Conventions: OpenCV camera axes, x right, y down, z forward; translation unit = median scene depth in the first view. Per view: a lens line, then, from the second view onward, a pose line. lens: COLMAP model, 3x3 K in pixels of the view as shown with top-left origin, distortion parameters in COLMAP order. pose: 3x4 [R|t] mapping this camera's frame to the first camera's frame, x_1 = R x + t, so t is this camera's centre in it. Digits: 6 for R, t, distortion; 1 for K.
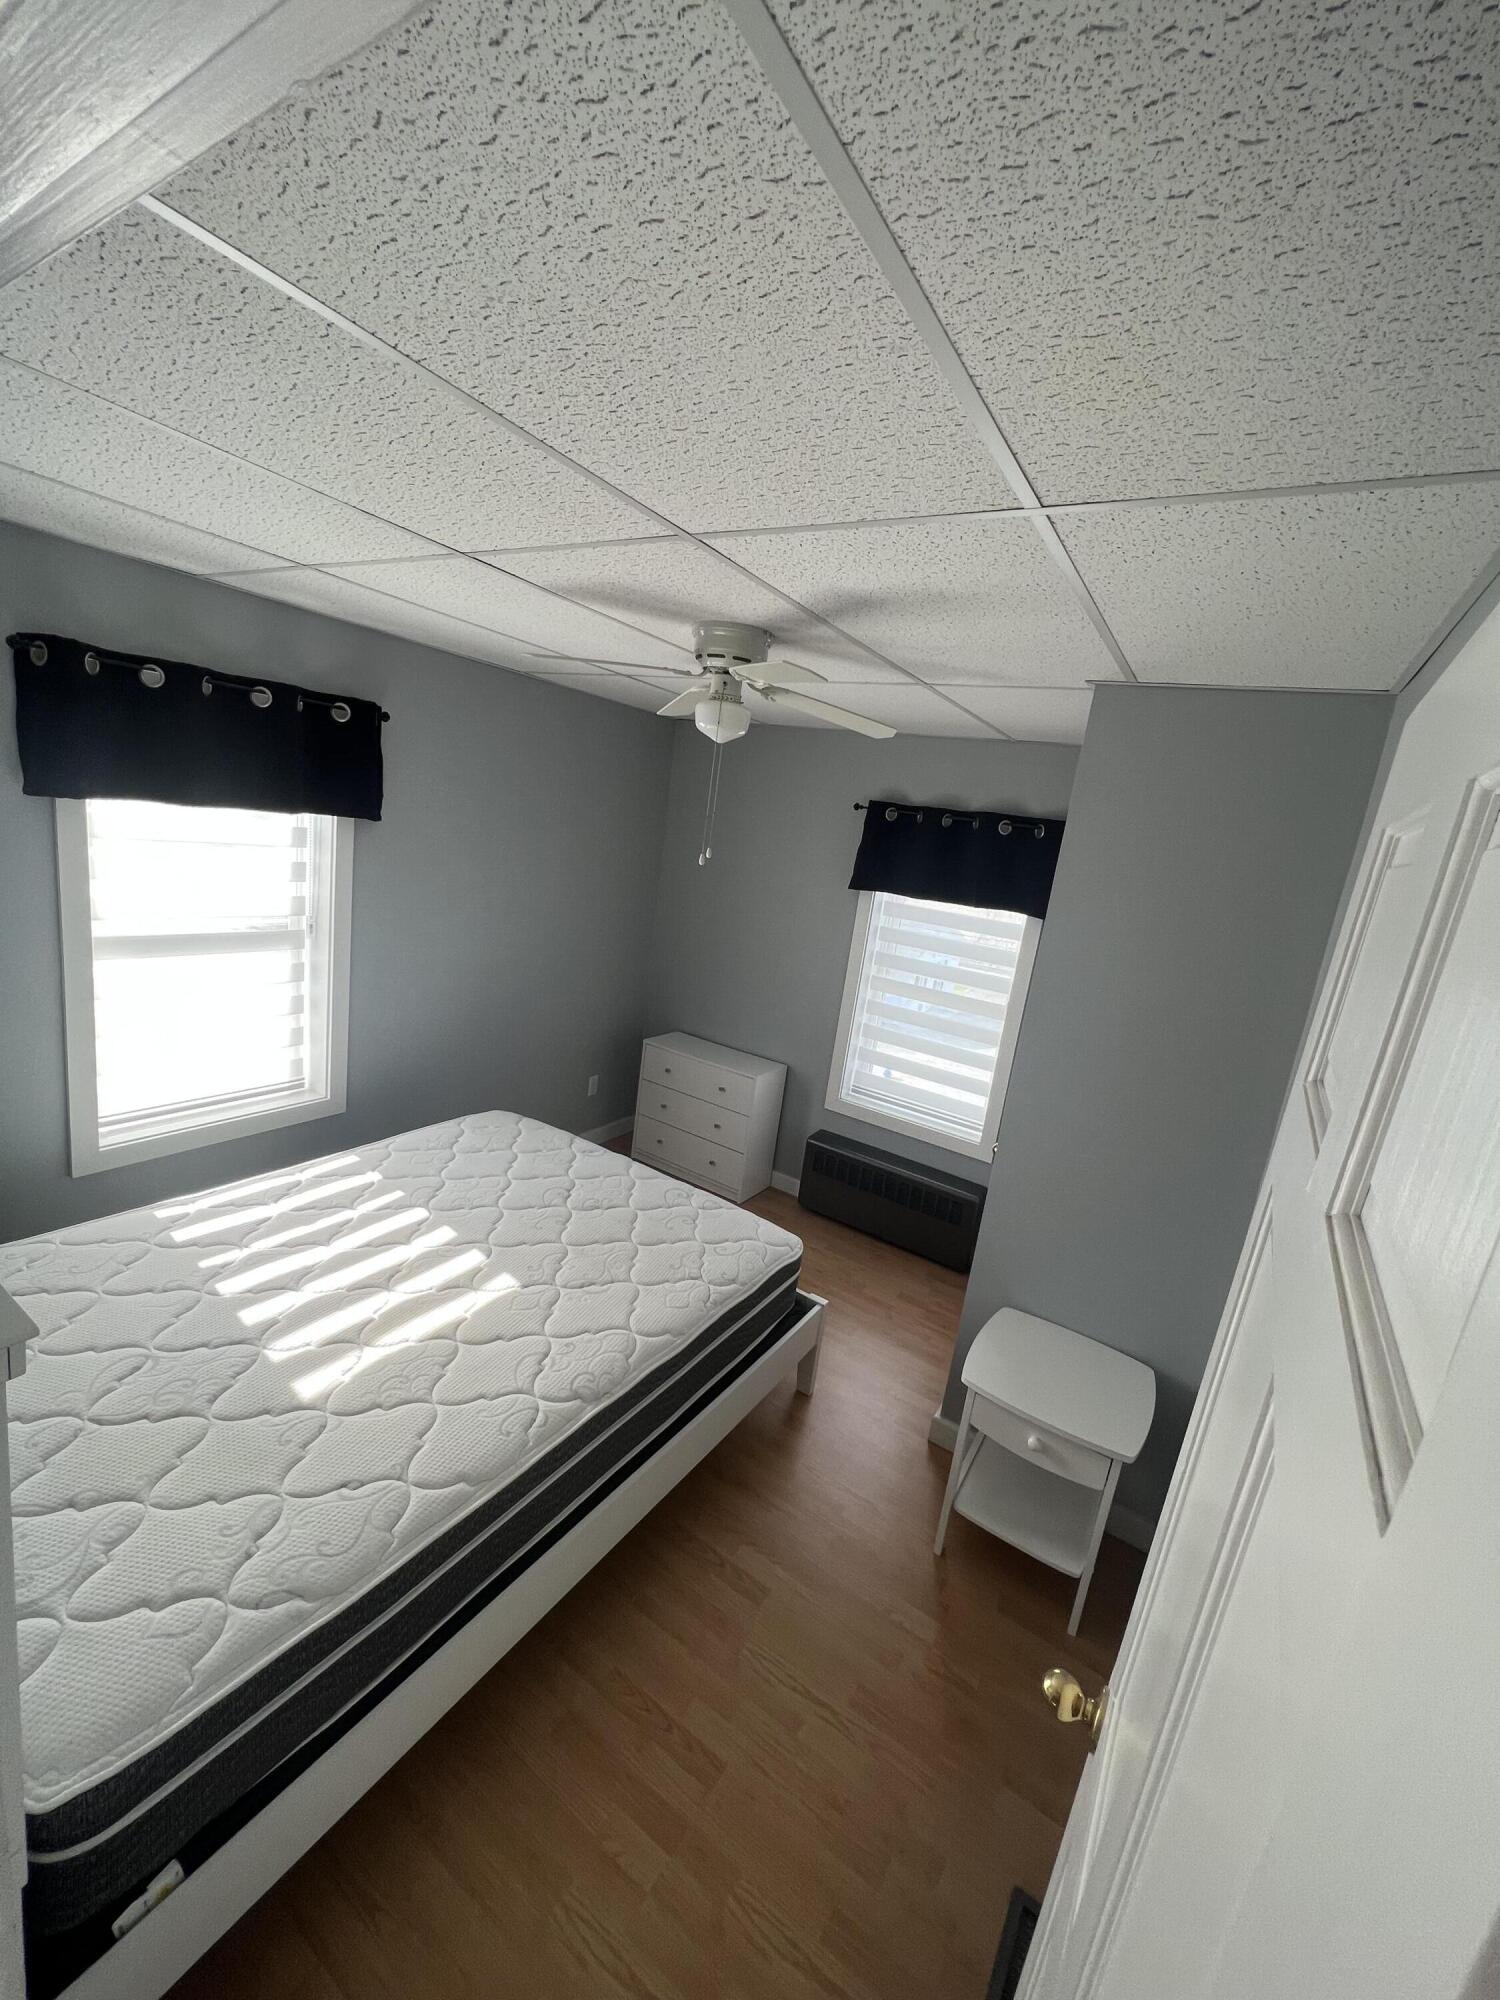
lens RADIAL K [[801.1, 0, 740.6], [0, 801.1, 1000.1], [0, 0, 1]] dist [0.001304, -0.000303]
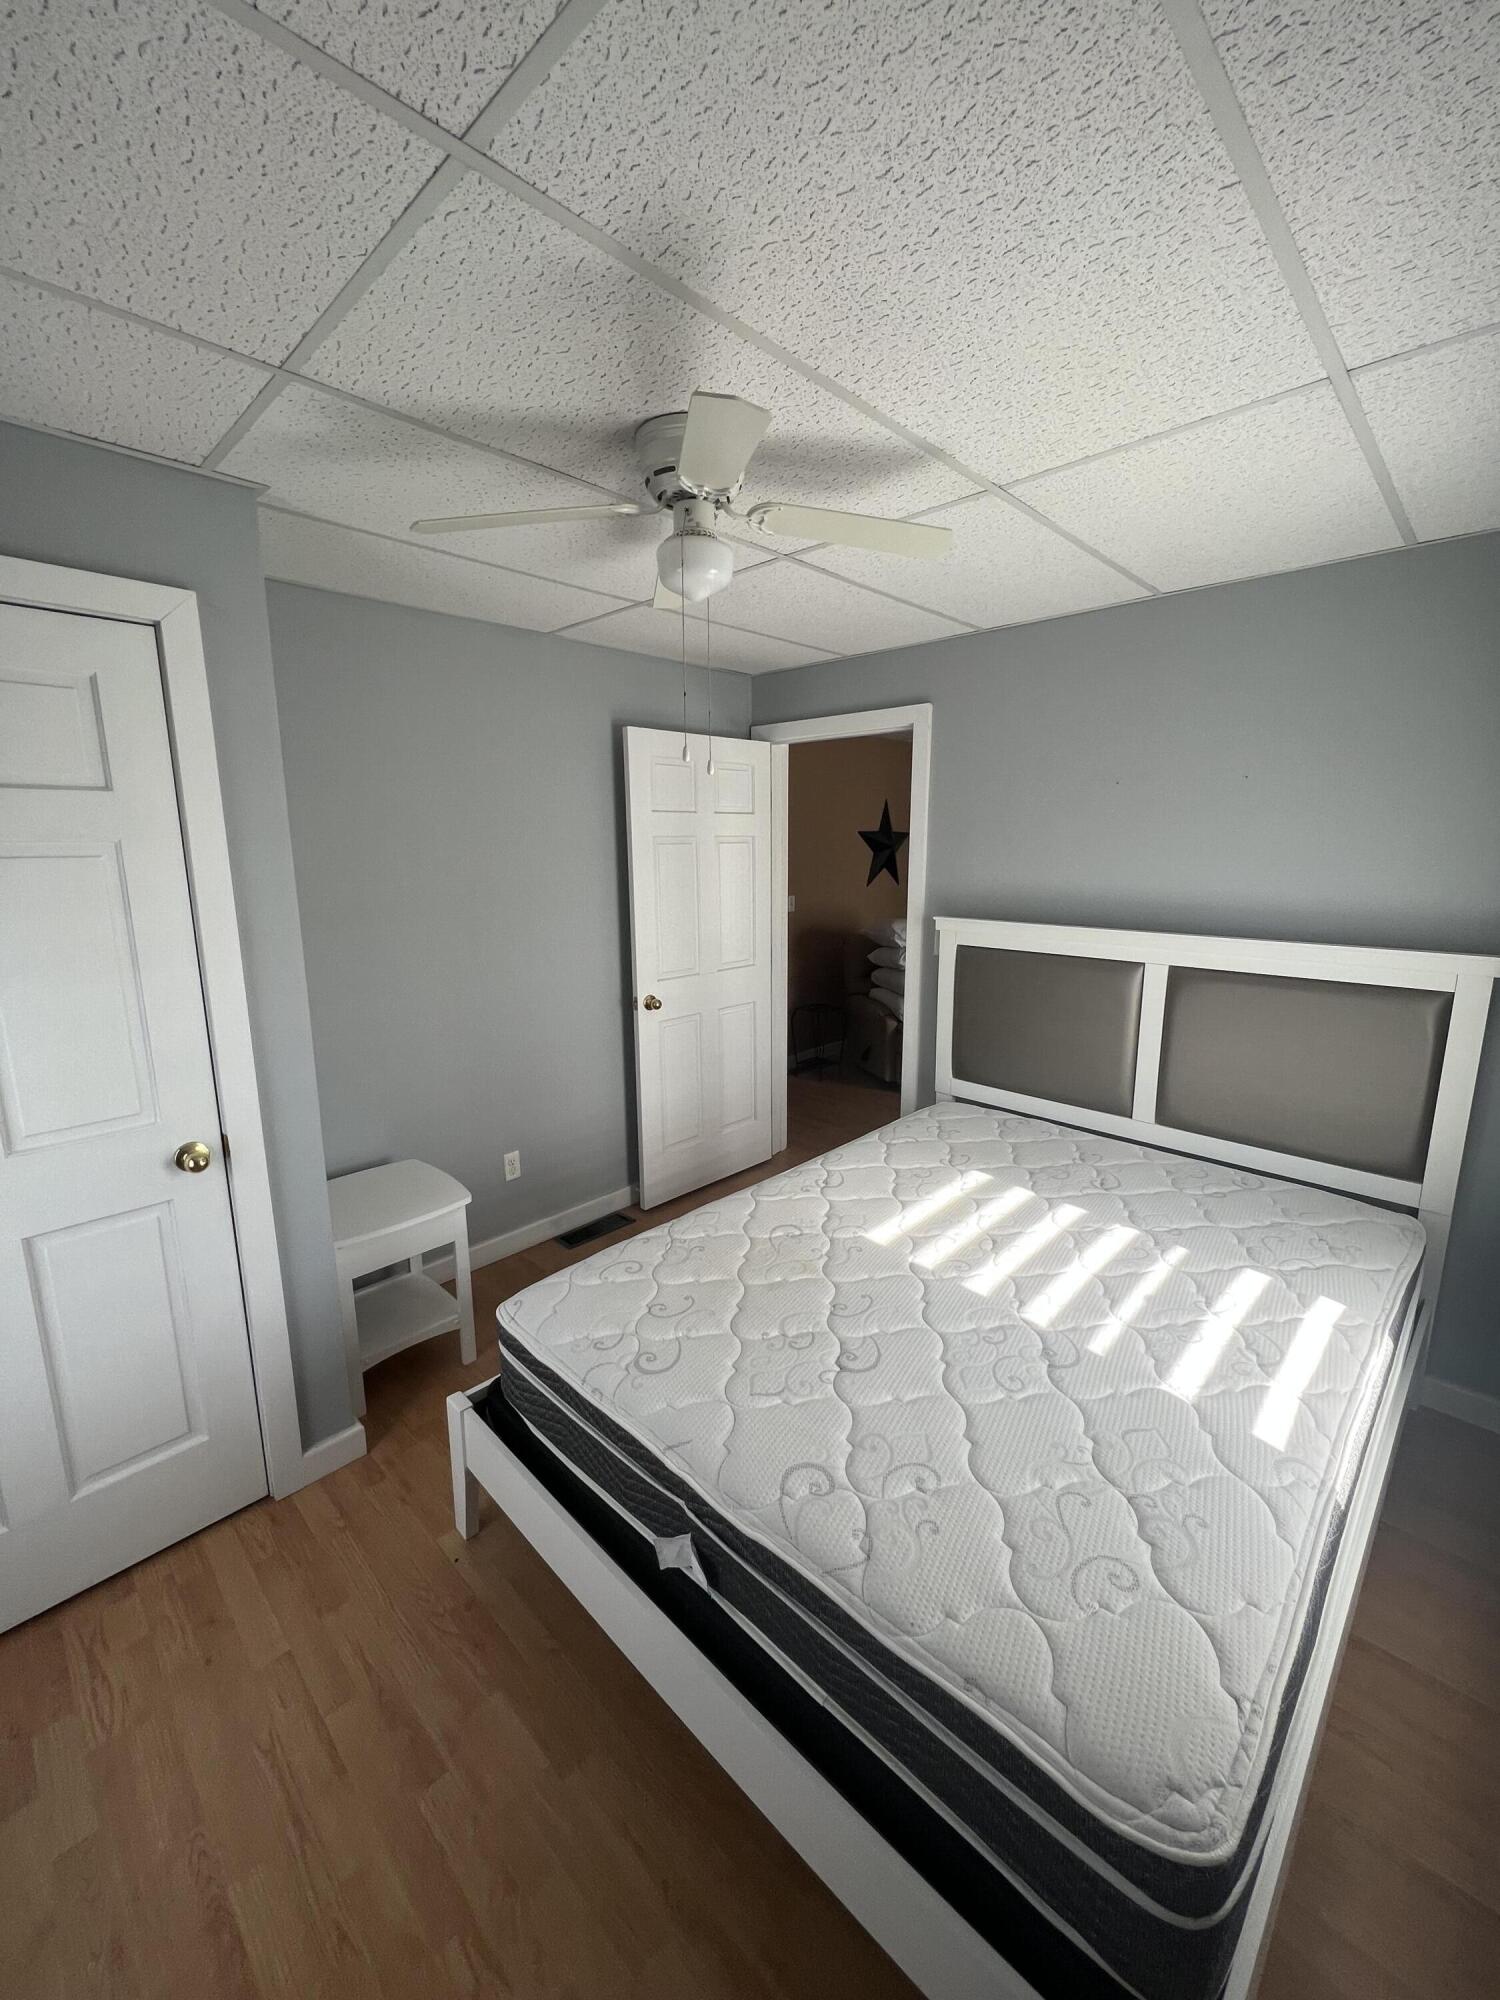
lens RADIAL K [[801.1, 0, 747.1], [0, 801.1, 993.3], [0, 0, 1]] dist [0.001304, -0.000303]
pose [[-0.973420, -0.161814, 0.162079, -0.242274], [-0.079624, 0.902645, 0.422957, -0.308089], [-0.214740, 0.398809, -0.891537, 1.747459]]
